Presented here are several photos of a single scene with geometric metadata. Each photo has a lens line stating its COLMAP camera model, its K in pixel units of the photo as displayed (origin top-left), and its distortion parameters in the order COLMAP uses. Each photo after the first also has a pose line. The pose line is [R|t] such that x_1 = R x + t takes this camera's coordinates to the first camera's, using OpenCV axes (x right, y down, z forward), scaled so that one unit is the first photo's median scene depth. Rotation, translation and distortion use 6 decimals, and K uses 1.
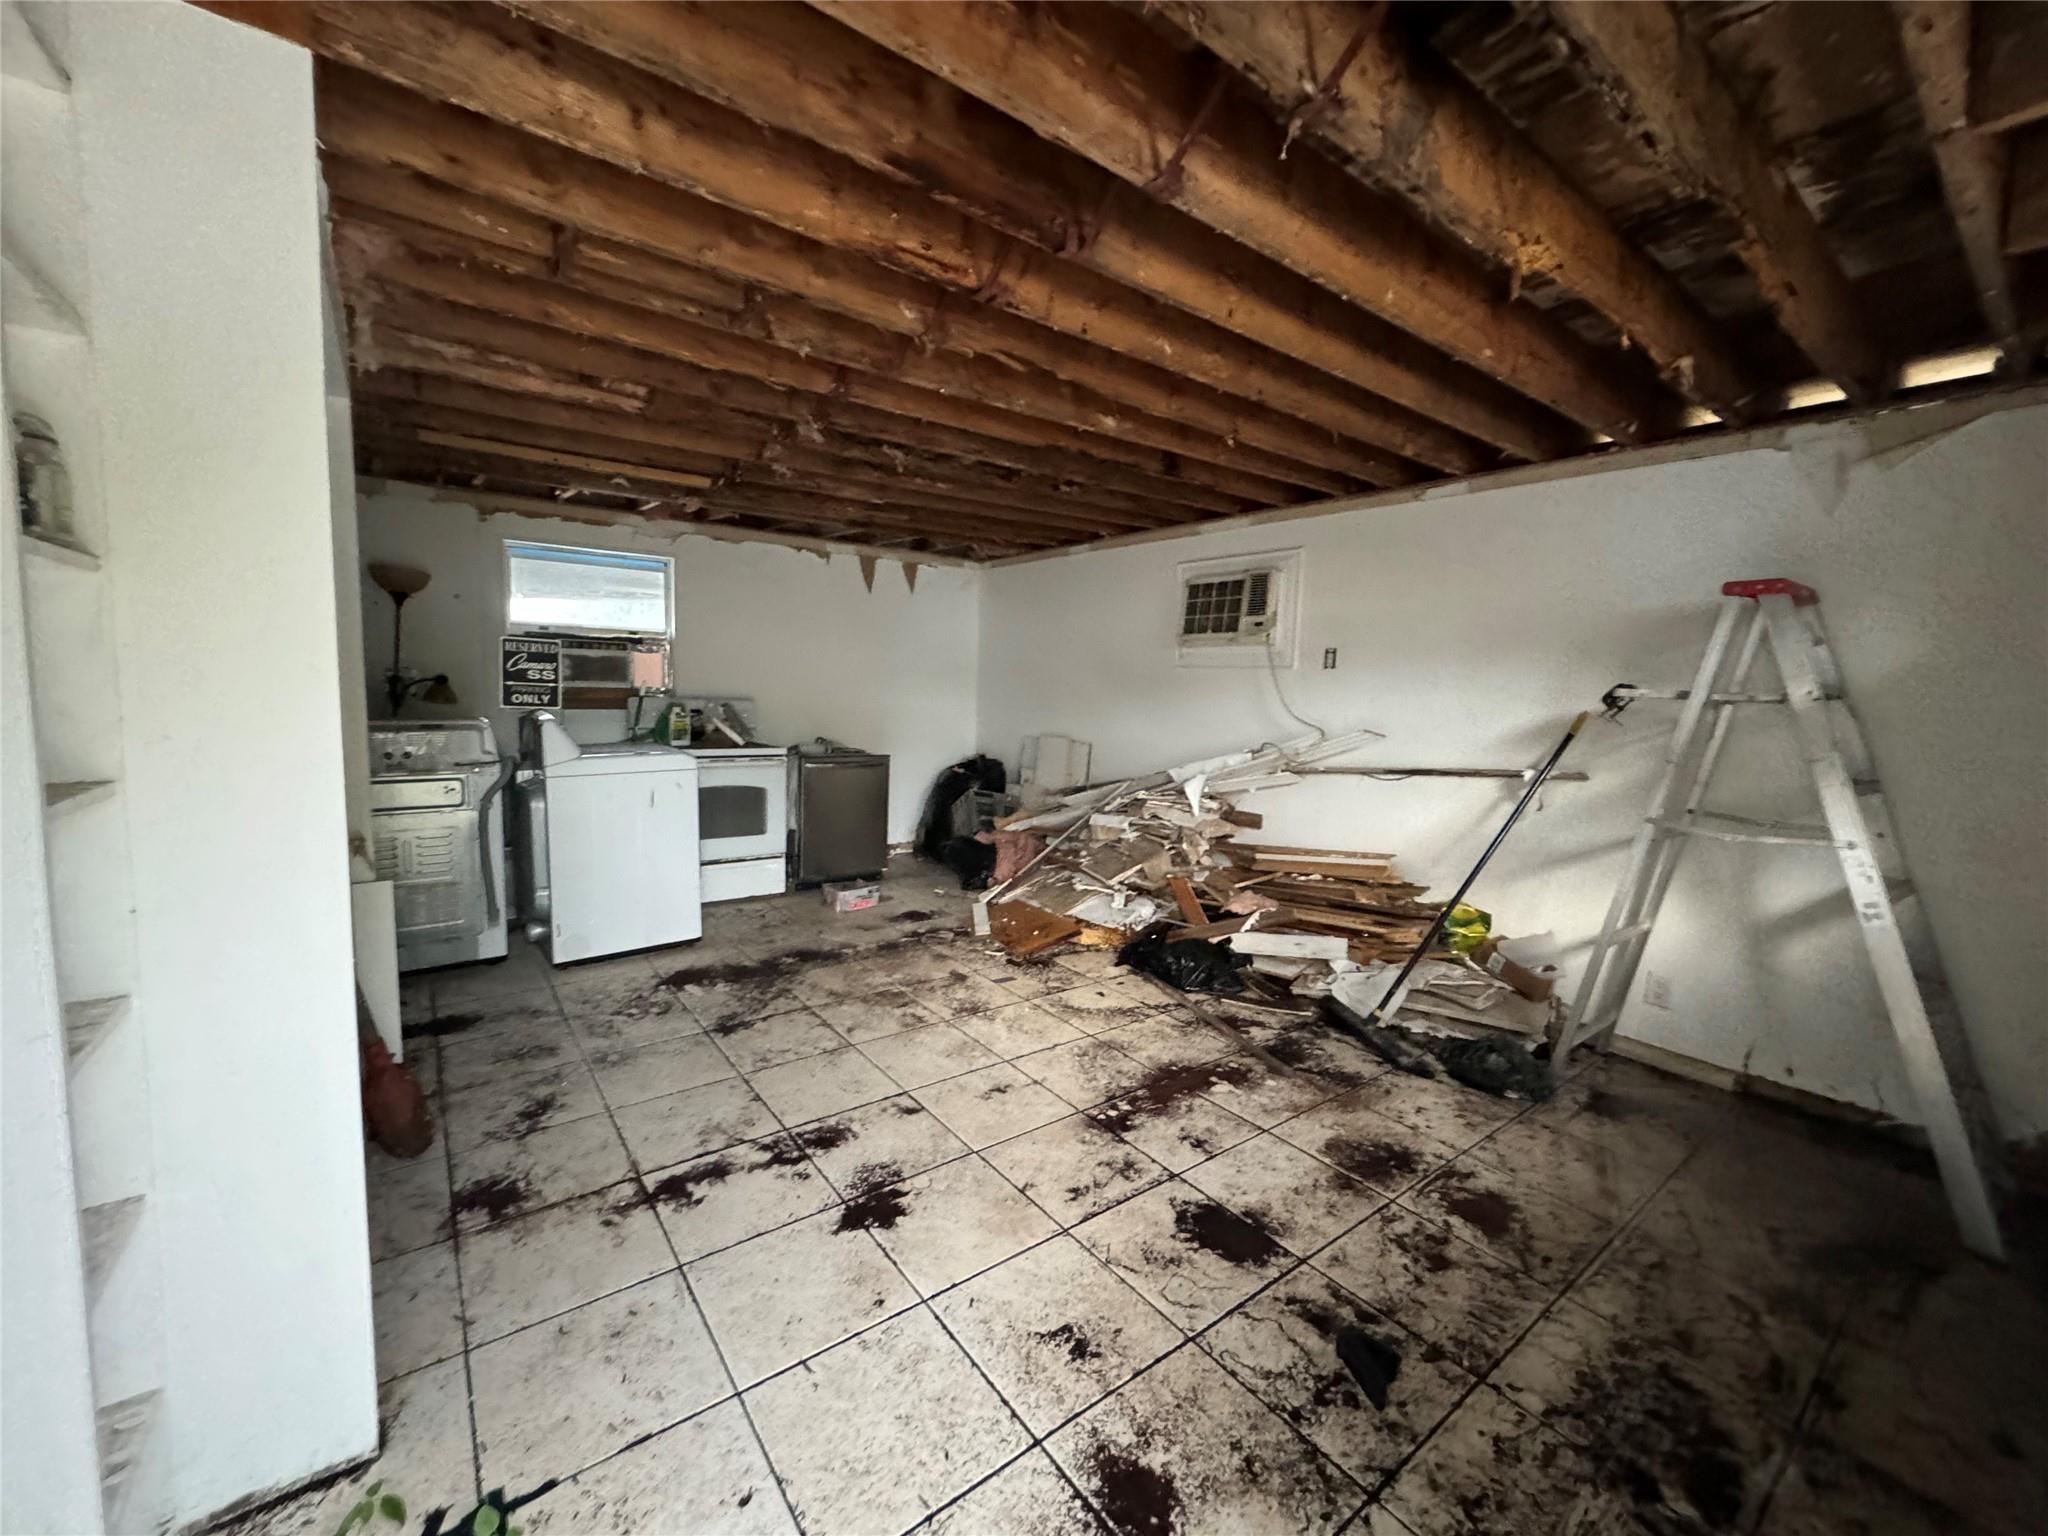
lens RADIAL K [[799.6, 0, 1027.2], [0, 799.6, 765.5], [0, 0, 1]] dist [0.009745, -0.000081]
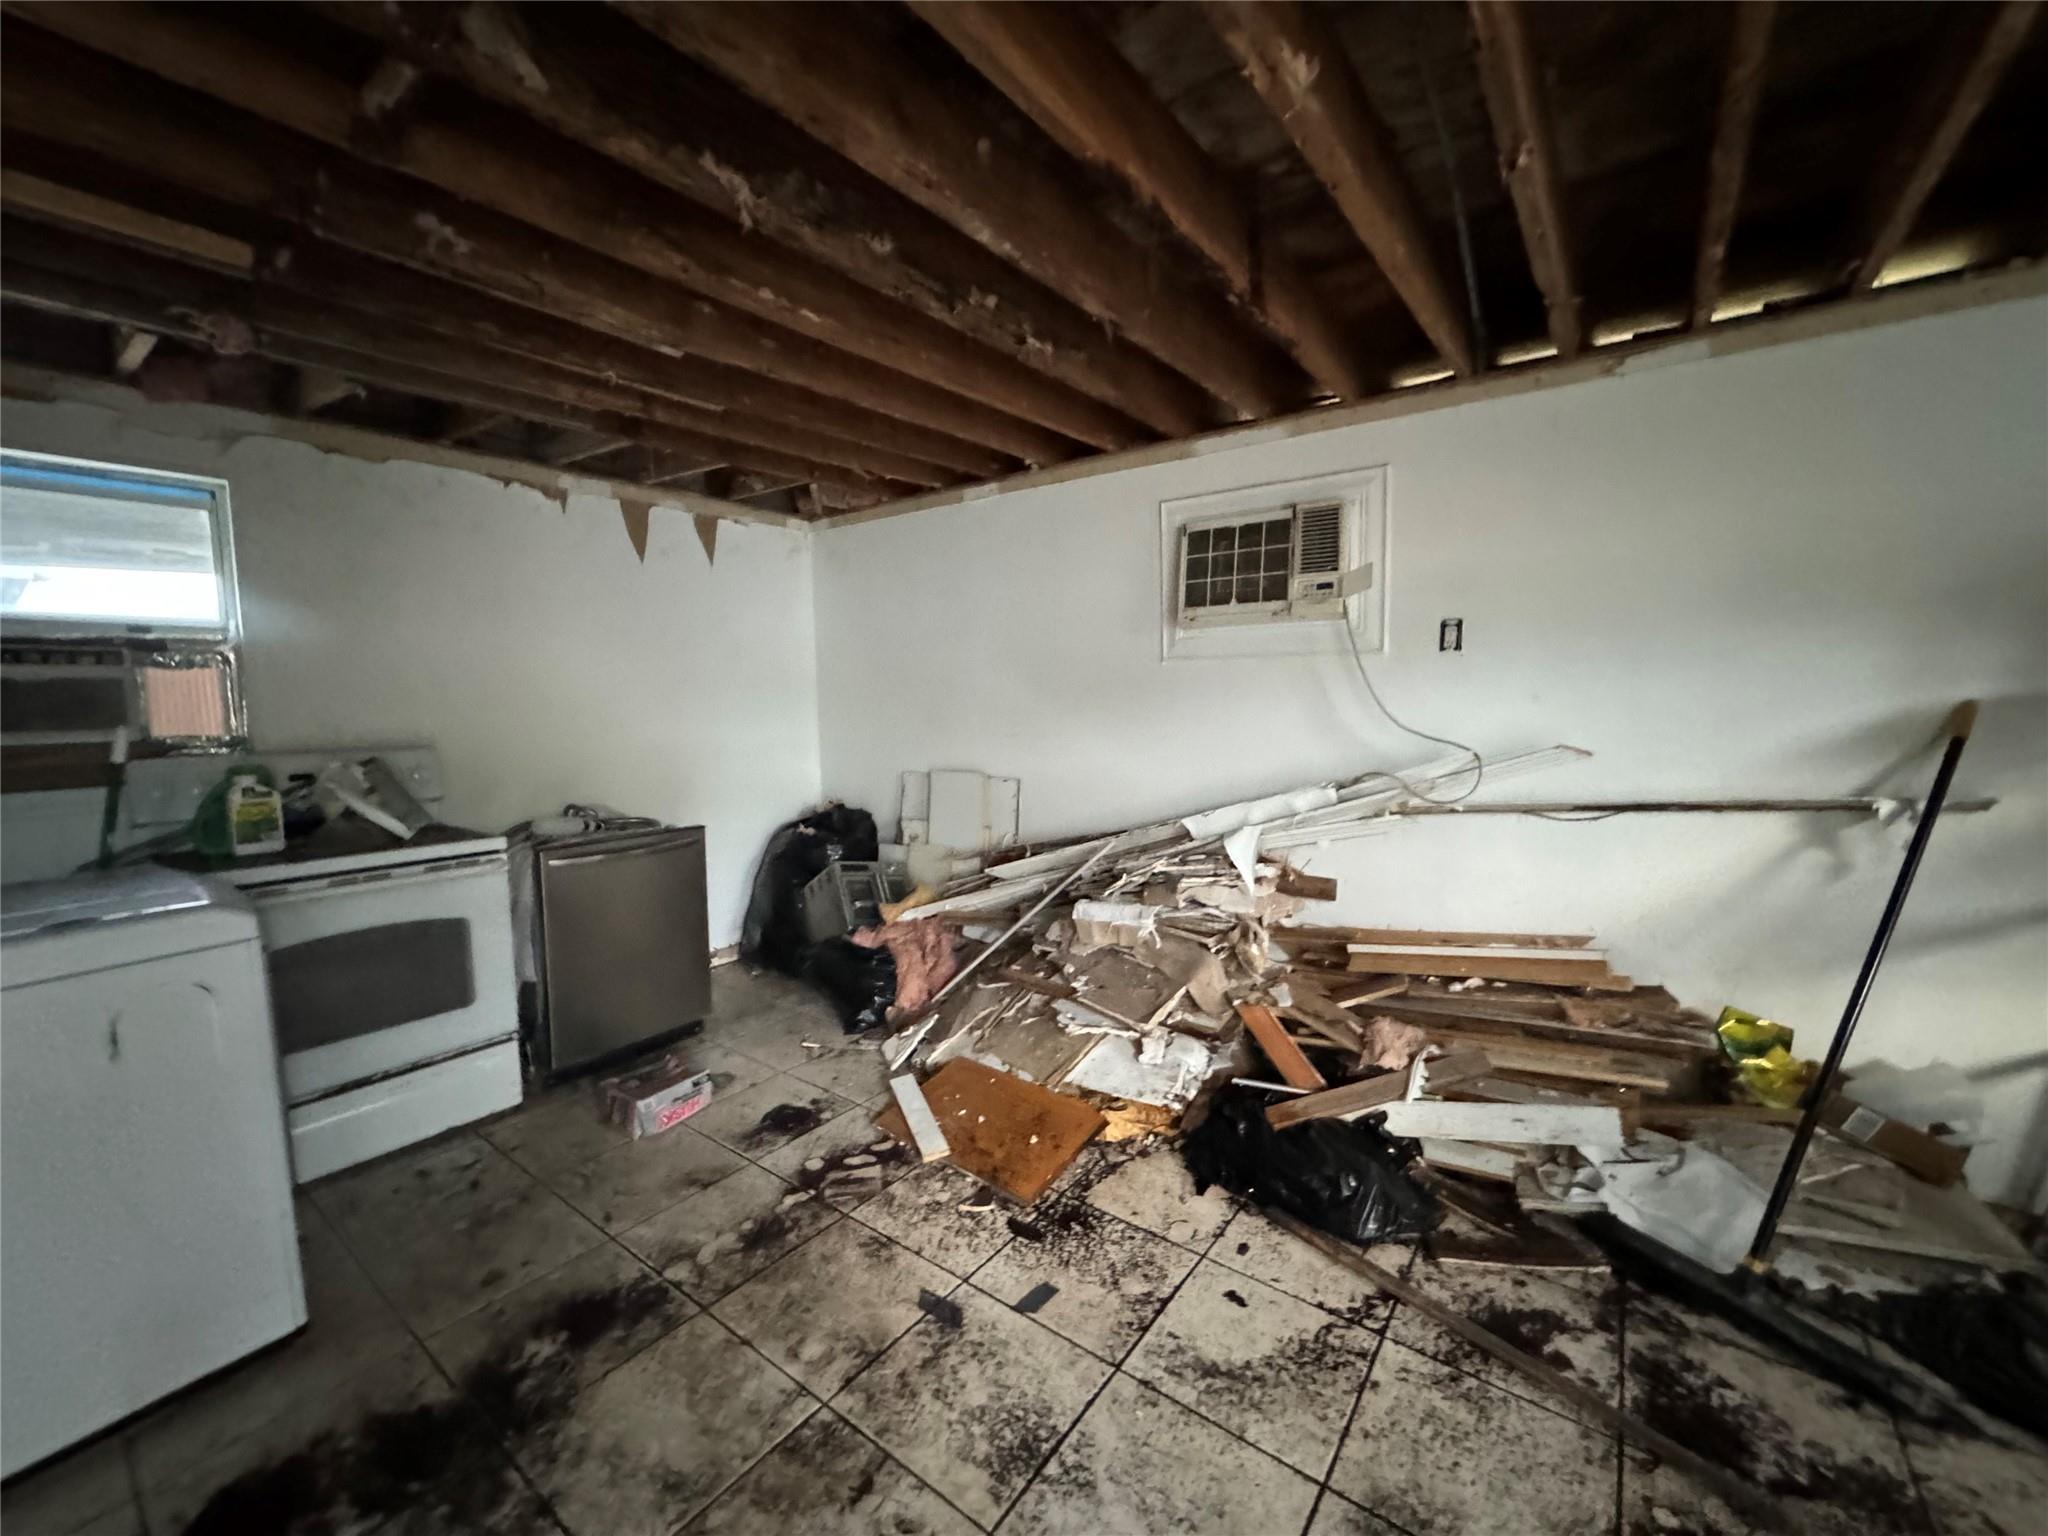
lens RADIAL K [[799.6, 0, 1017.1], [0, 799.6, 766.3], [0, 0, 1]] dist [0.009745, -0.000081]
pose [[0.961822, -0.069545, 0.264691, -0.123496], [0.071427, 0.997443, 0.002521, -0.050369], [-0.264189, 0.016481, 0.964330, 0.435454]]
